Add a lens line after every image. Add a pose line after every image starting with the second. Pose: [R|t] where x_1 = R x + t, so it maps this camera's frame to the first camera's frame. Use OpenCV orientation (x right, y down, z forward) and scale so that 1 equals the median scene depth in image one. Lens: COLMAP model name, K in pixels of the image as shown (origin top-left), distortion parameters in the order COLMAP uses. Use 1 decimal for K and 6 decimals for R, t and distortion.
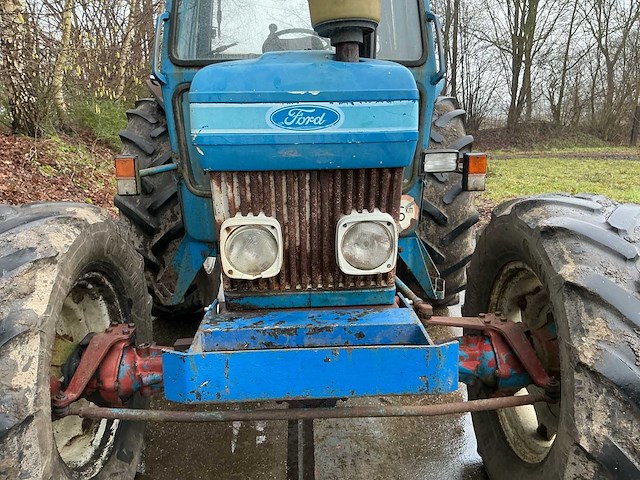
lens RADIAL K [[533.8, 0, 320.0], [0, 533.8, 240.0], [0, 0, 1]] dist [0.140803, -0.282930]
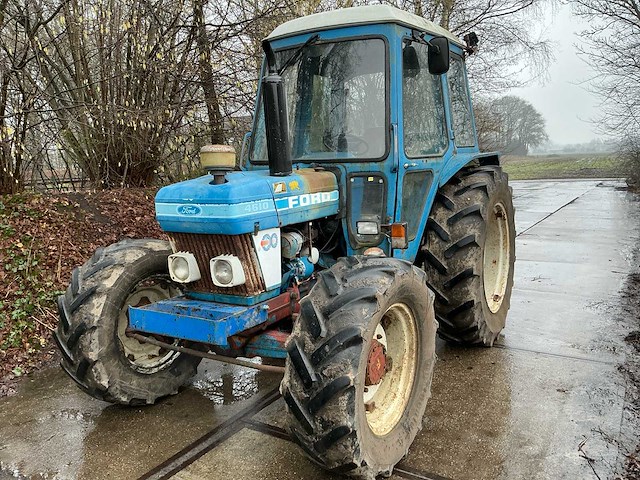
lens RADIAL K [[533.8, 0, 320.0], [0, 533.8, 240.0], [0, 0, 1]] dist [0.140803, -0.282930]
pose [[0.834652, 0.069626, -0.546359, 1.291938], [-0.102488, 0.994286, -0.029858, -0.075872], [0.541158, 0.080916, 0.837019, -0.429059]]
